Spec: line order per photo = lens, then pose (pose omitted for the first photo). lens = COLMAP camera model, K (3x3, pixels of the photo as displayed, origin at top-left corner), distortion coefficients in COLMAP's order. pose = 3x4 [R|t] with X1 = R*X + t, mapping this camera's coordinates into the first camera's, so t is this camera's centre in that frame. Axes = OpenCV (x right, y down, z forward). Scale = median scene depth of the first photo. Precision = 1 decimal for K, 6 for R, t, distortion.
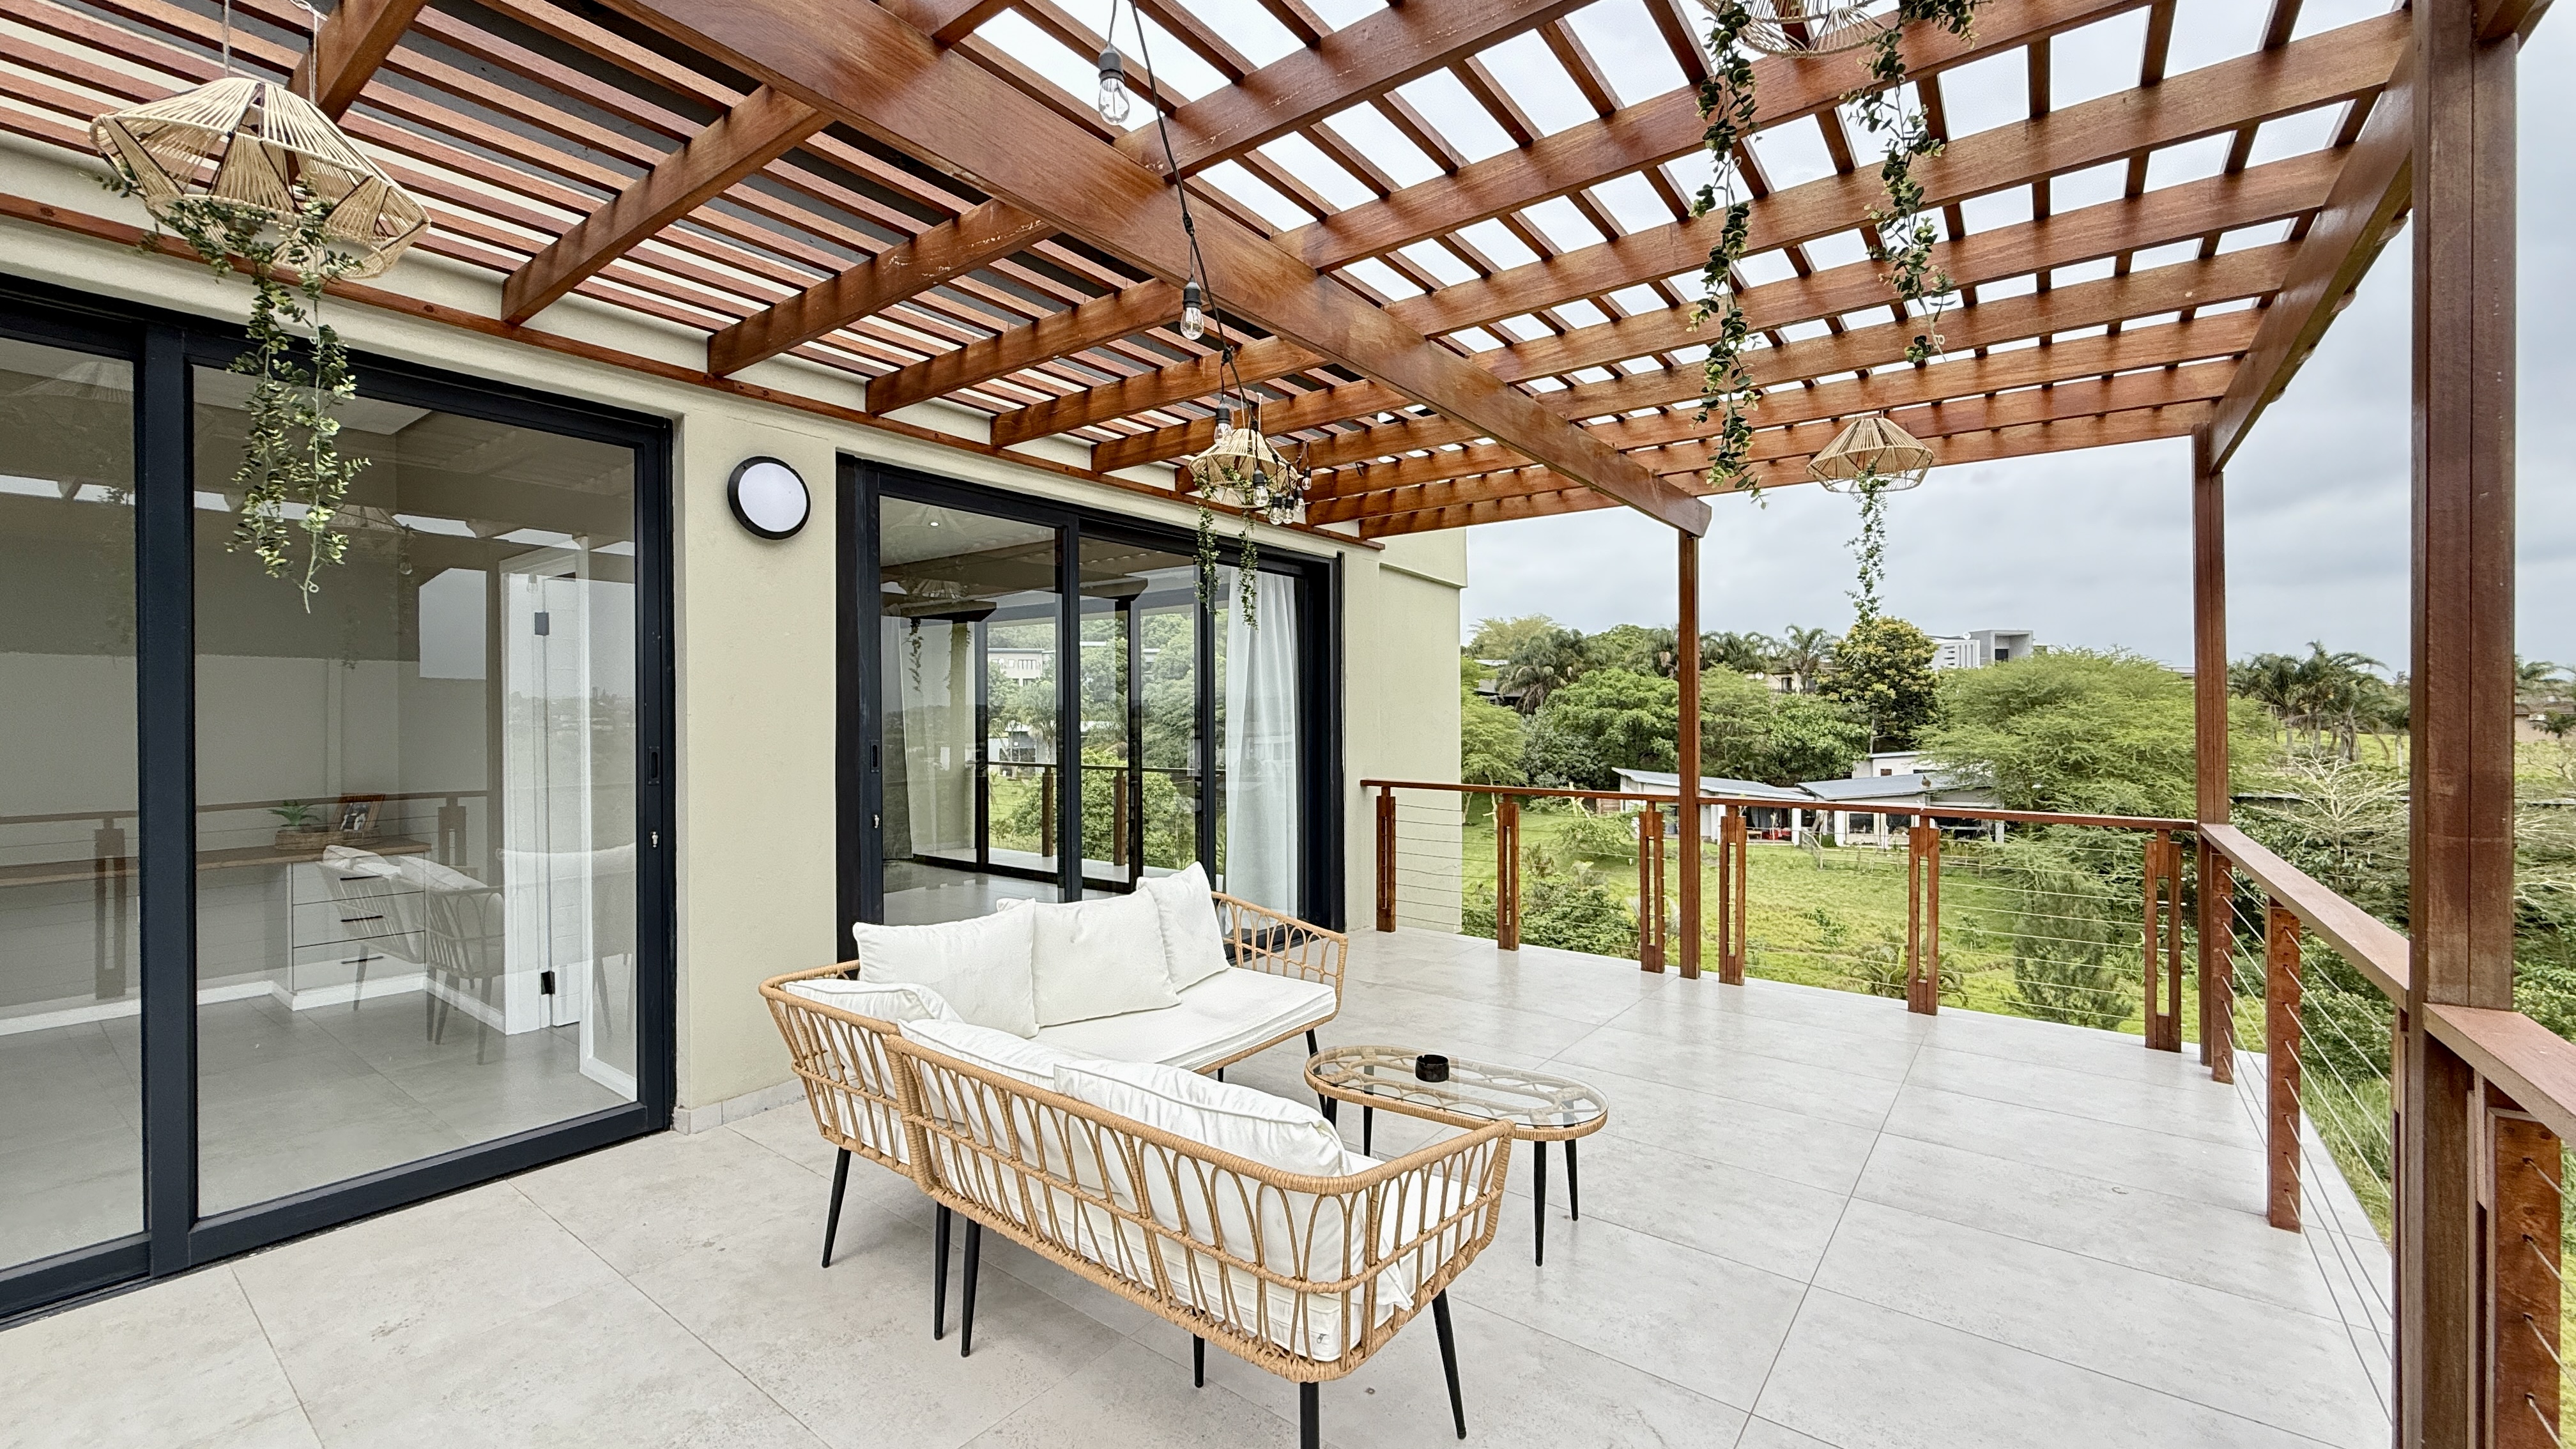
lens RADIAL K [[1028.0, 0, 1284.0], [0, 1028.0, 730.5], [0, 0, 1]] dist [-0.000553, -0.000296]
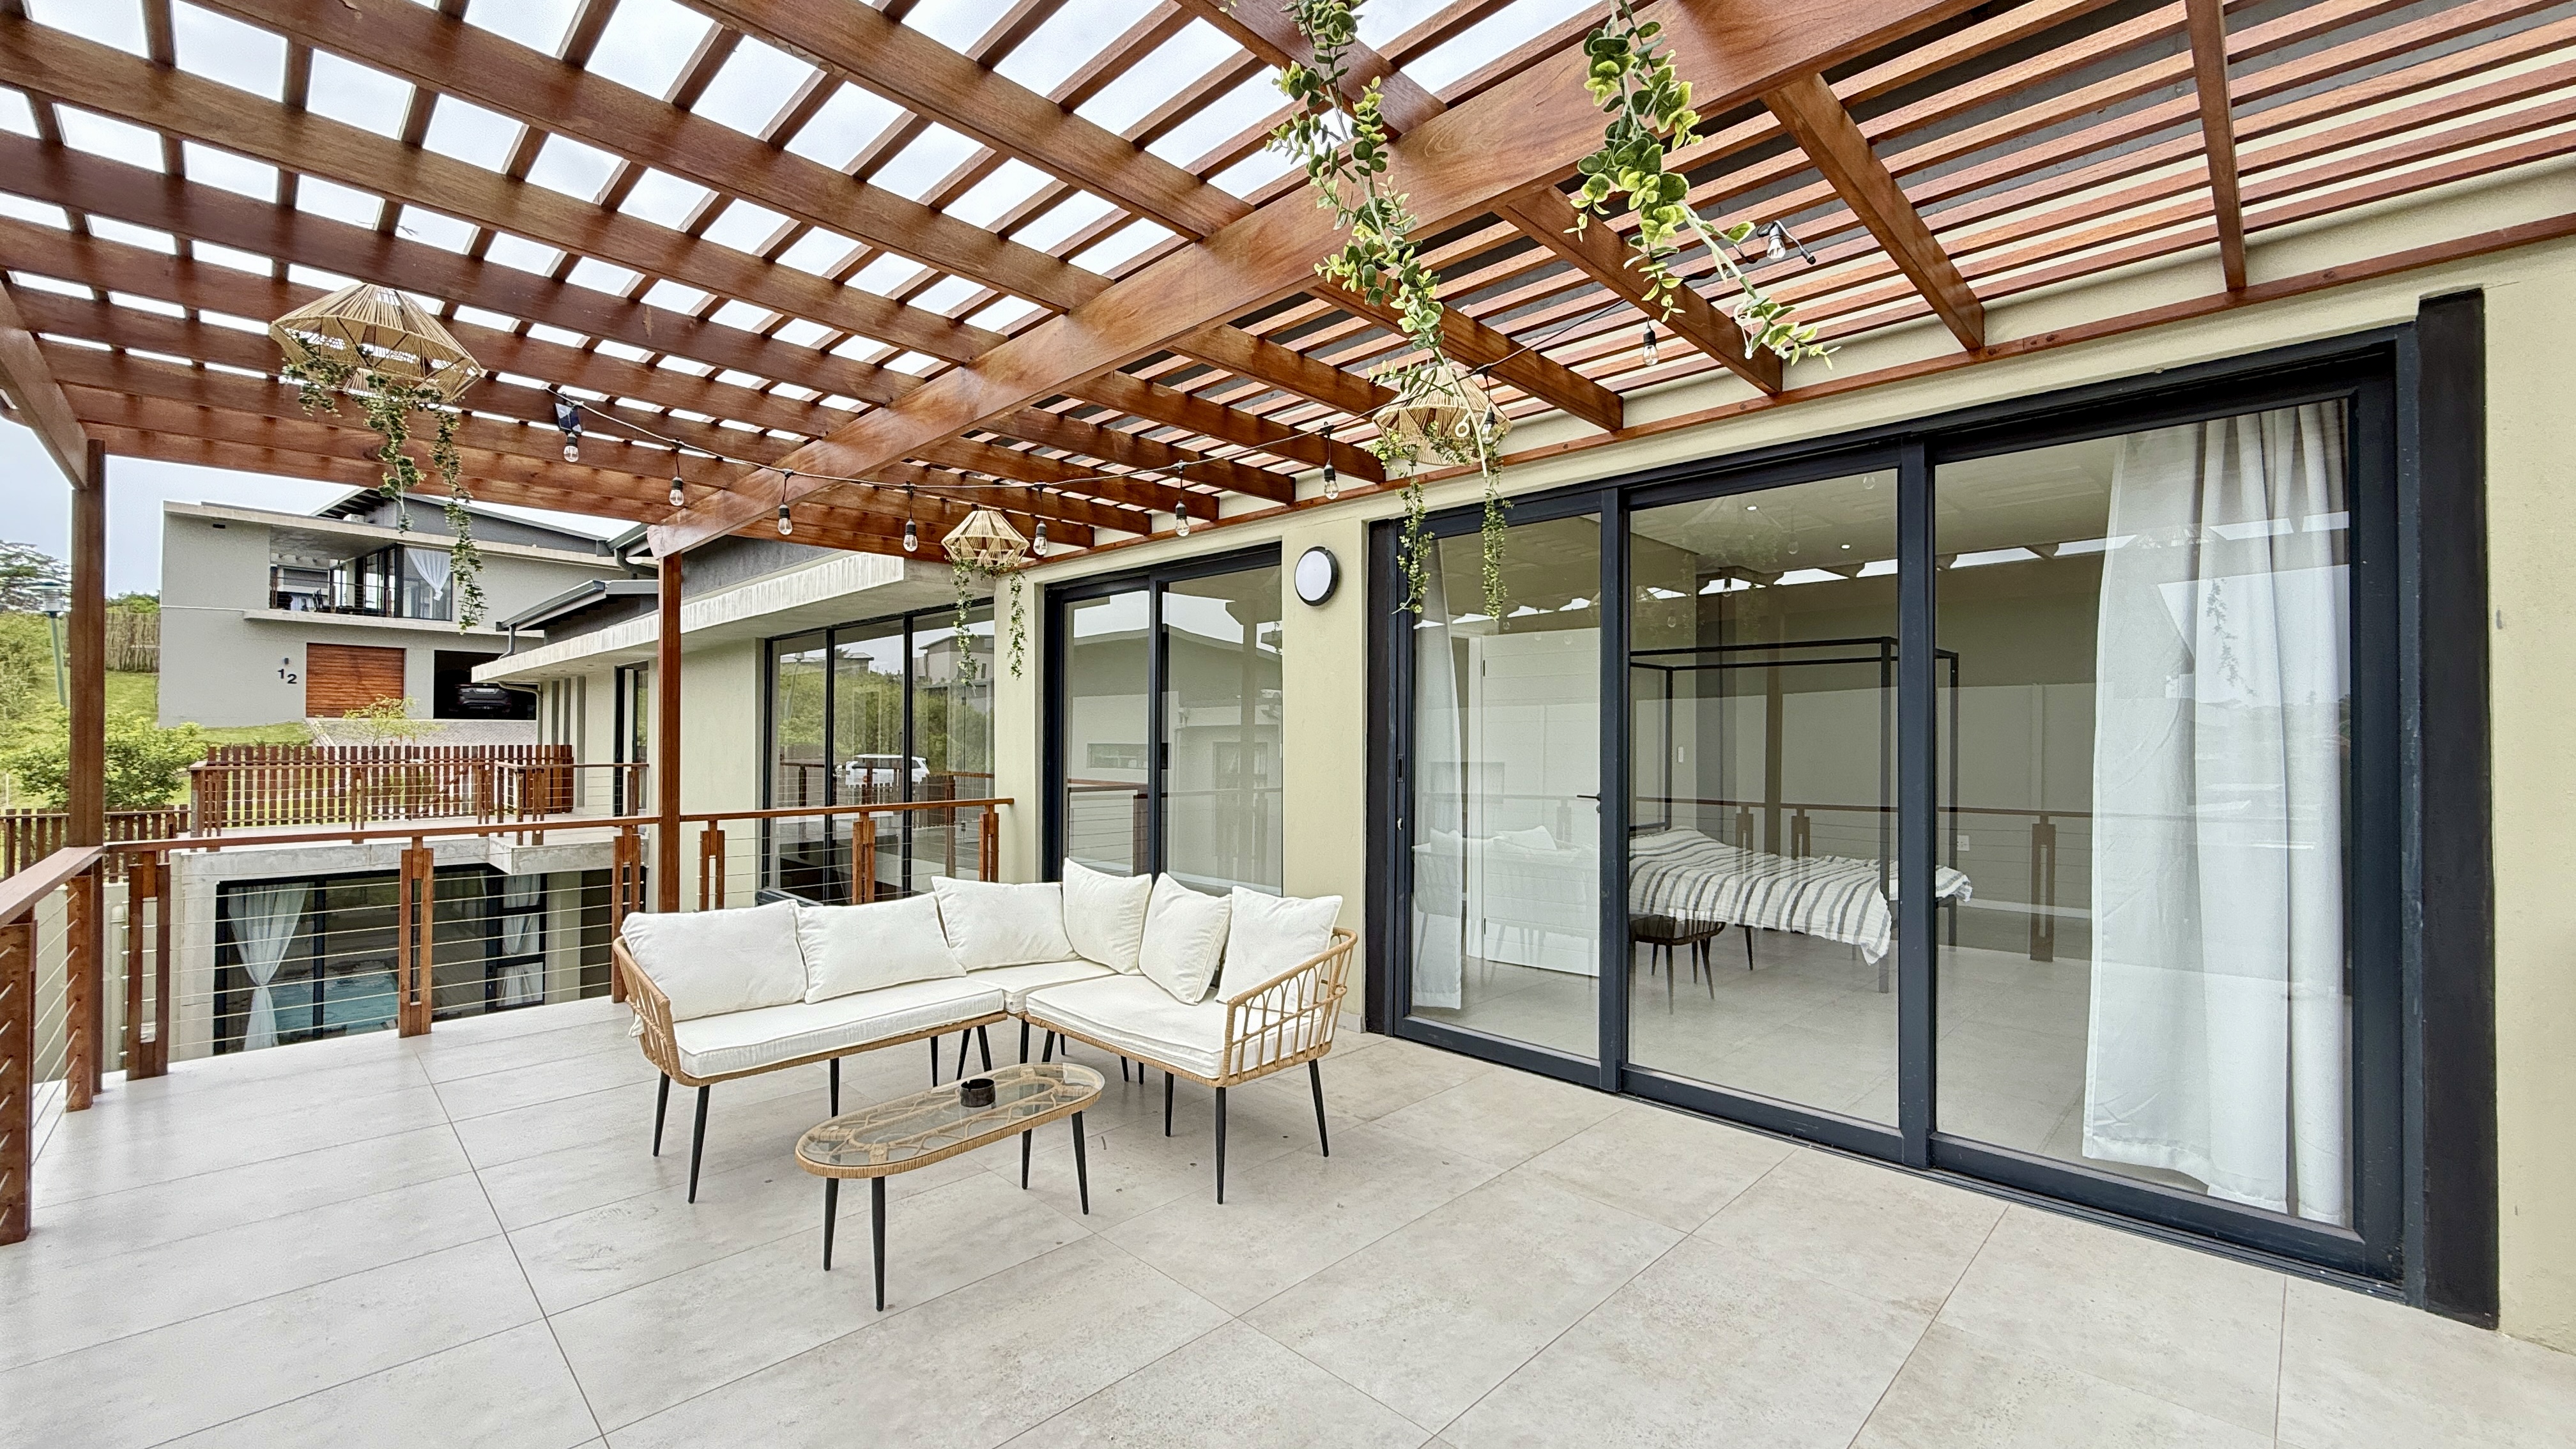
lens RADIAL K [[1028.0, 0, 1284.0], [0, 1028.0, 730.5], [0, 0, 1]] dist [-0.000553, -0.000296]
pose [[-0.137196, -0.006773, -0.990521, 0.961076], [-0.011414, 0.999921, -0.005256, -0.015990], [0.990478, 0.010584, -0.137263, 1.263477]]
